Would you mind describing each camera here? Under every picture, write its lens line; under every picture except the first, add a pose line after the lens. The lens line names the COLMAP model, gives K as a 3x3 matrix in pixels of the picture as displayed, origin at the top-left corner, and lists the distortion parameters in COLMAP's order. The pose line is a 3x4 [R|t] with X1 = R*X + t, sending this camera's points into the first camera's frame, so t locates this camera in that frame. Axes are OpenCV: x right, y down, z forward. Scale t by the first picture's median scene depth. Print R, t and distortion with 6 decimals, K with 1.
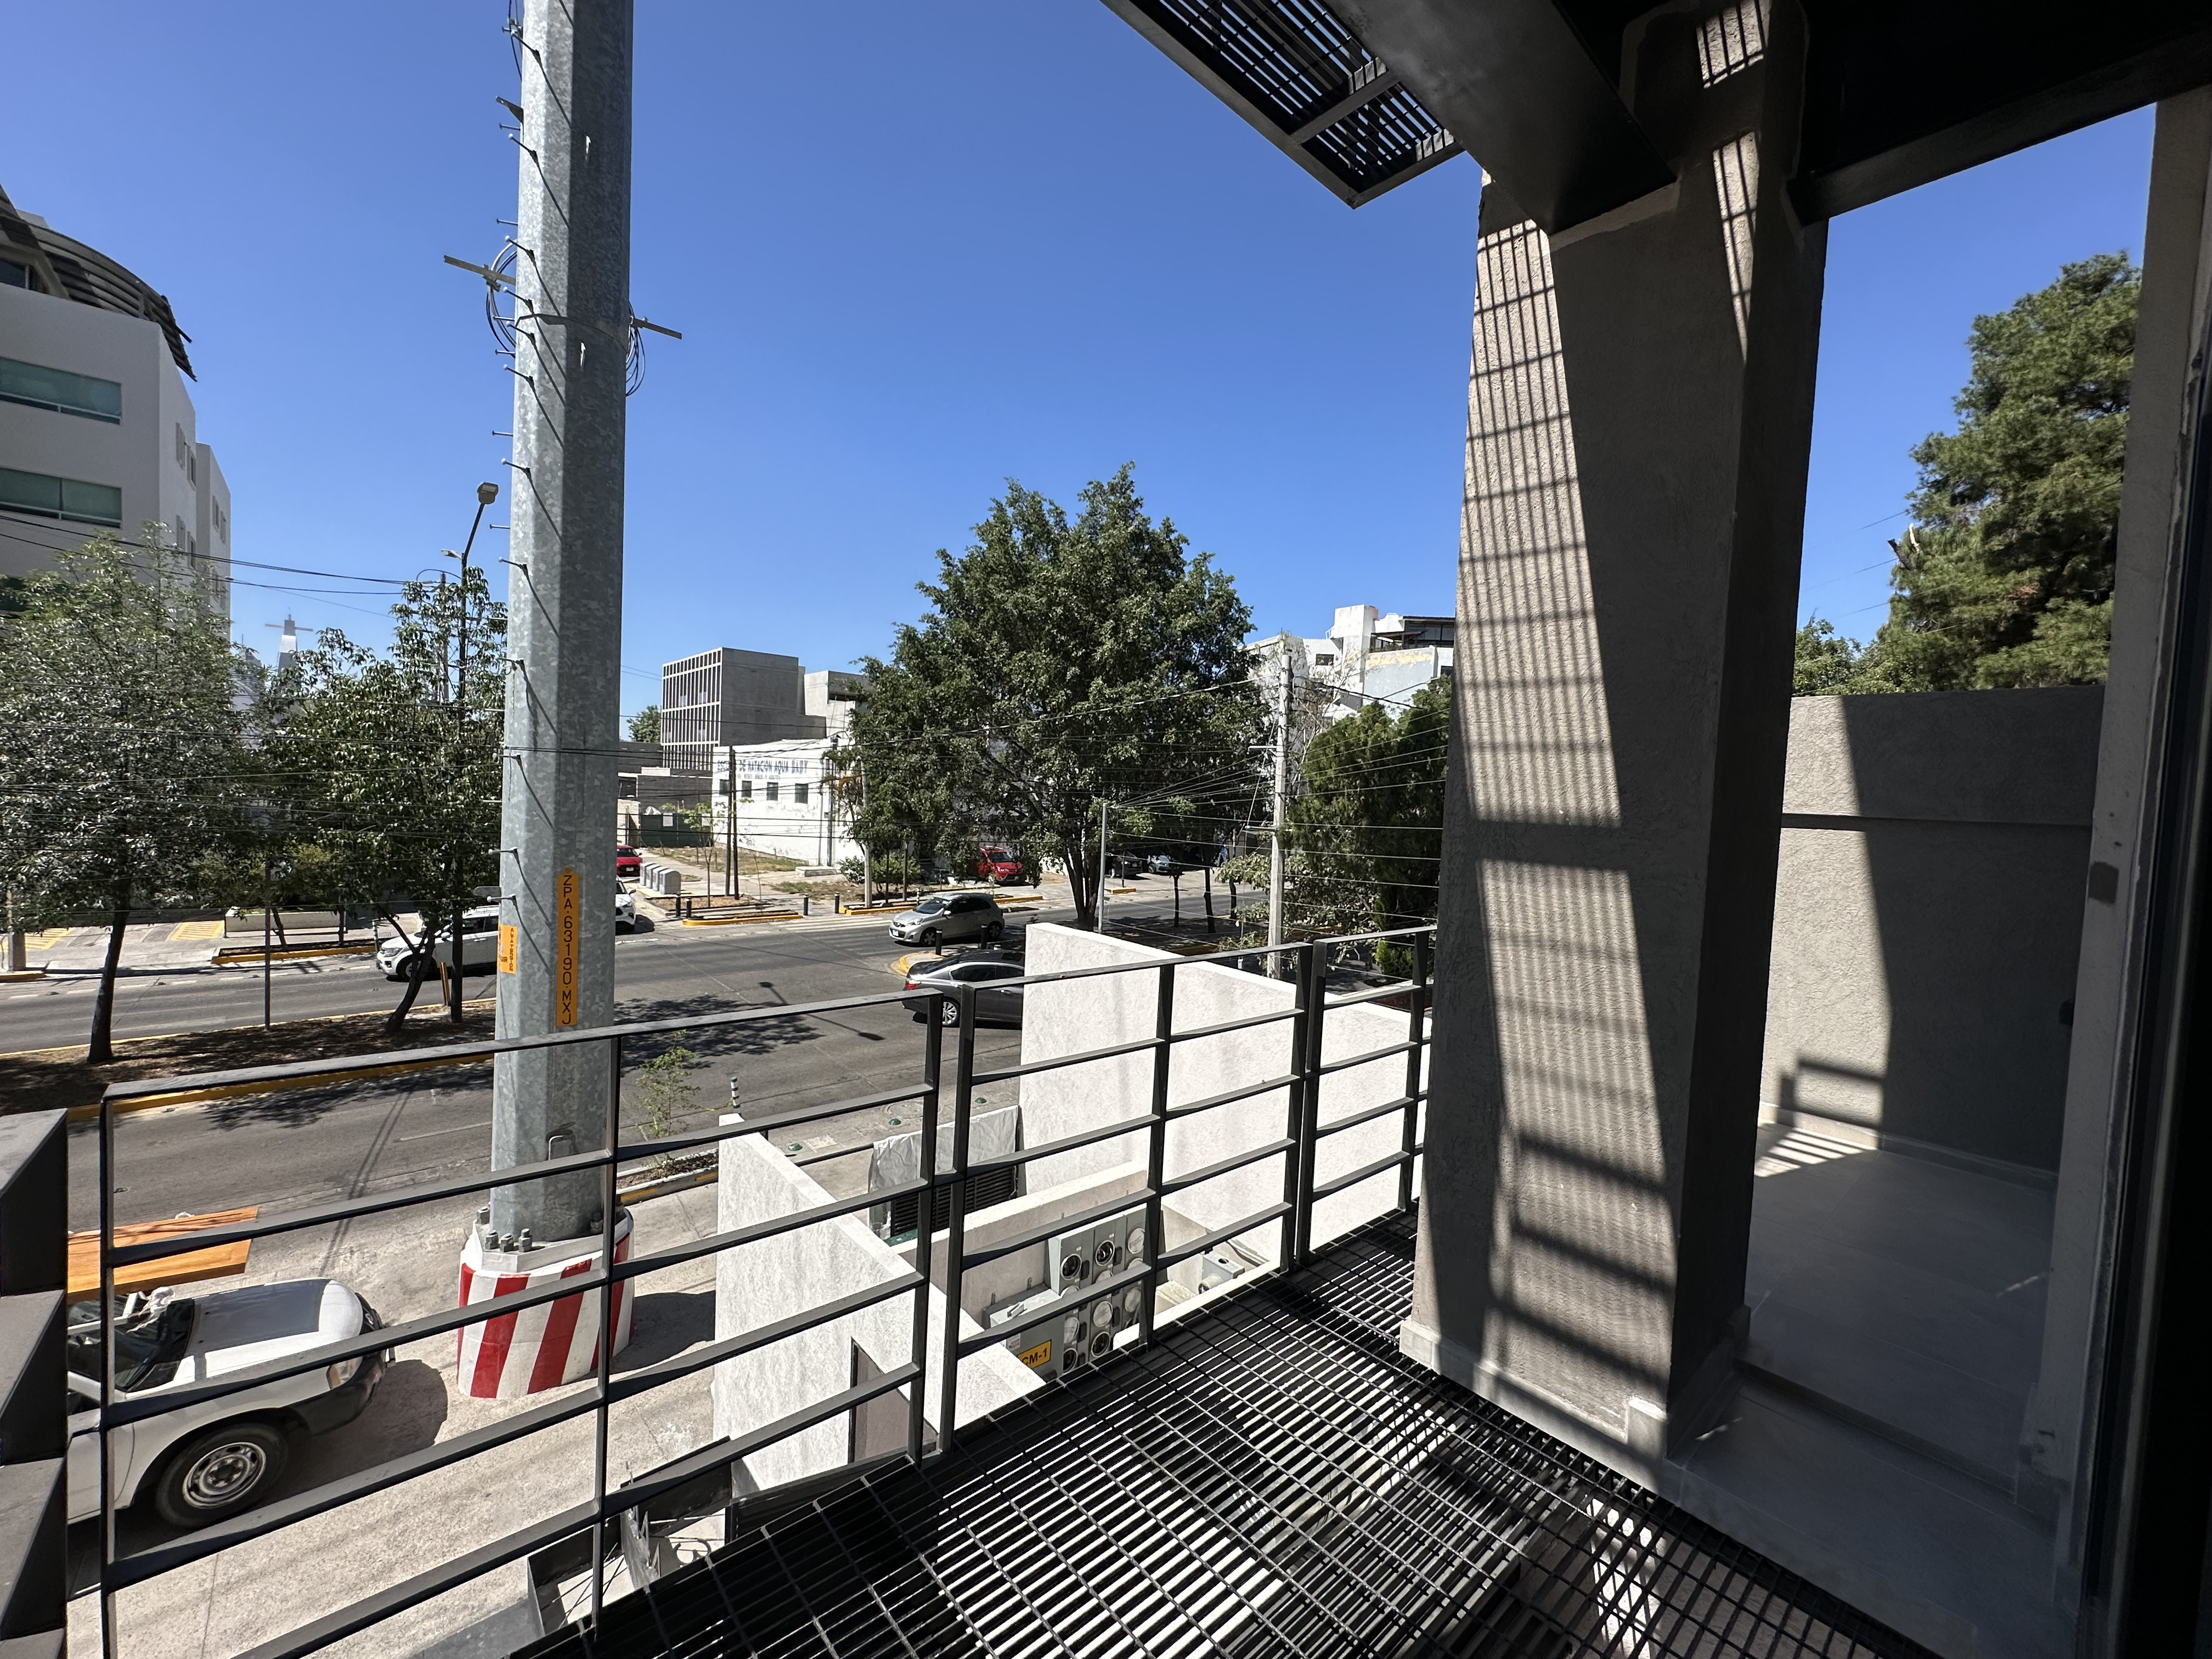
lens RADIAL K [[881.0, 0, 1109.4], [0, 881.0, 832.6], [0, 0, 1]] dist [-0.000242, -0.000049]
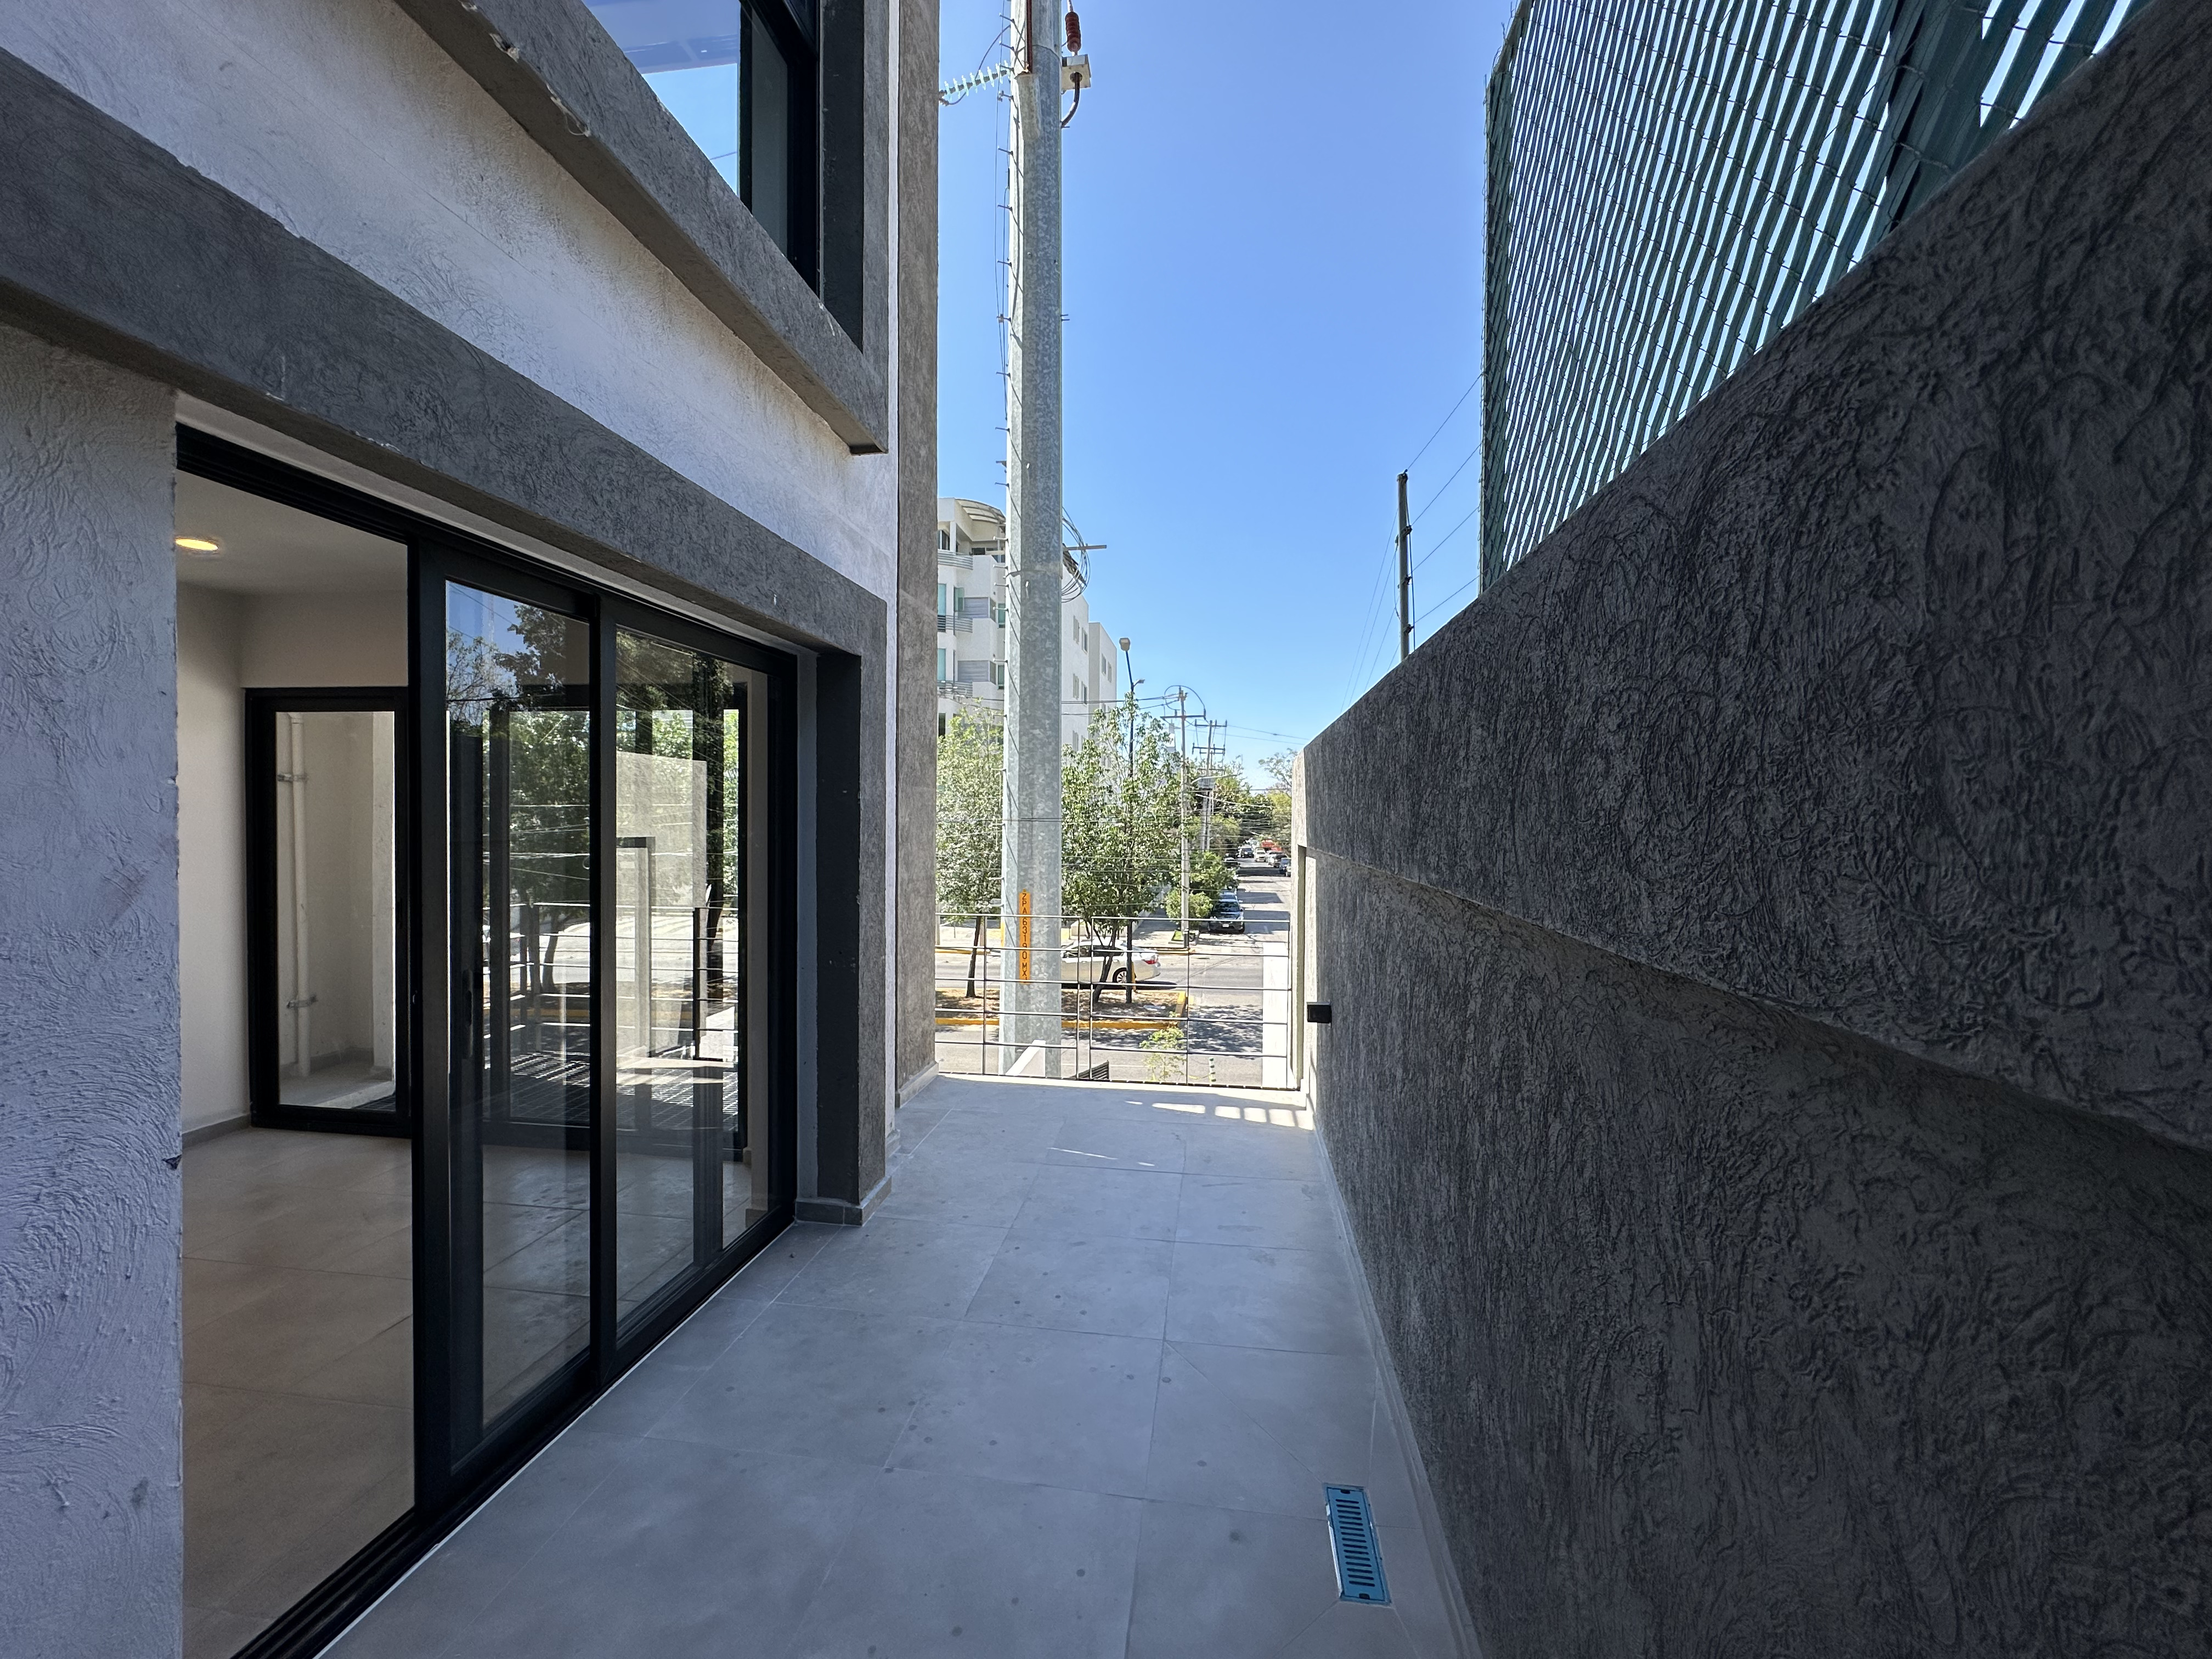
lens RADIAL K [[881.0, 0, 1115.9], [0, 881.0, 823.0], [0, 0, 1]] dist [-0.000242, -0.000049]
pose [[0.678689, -0.035915, -0.733547, 0.481521], [-0.013135, 0.998050, -0.061017, 0.008423], [0.734308, 0.051047, 0.676894, -0.001348]]
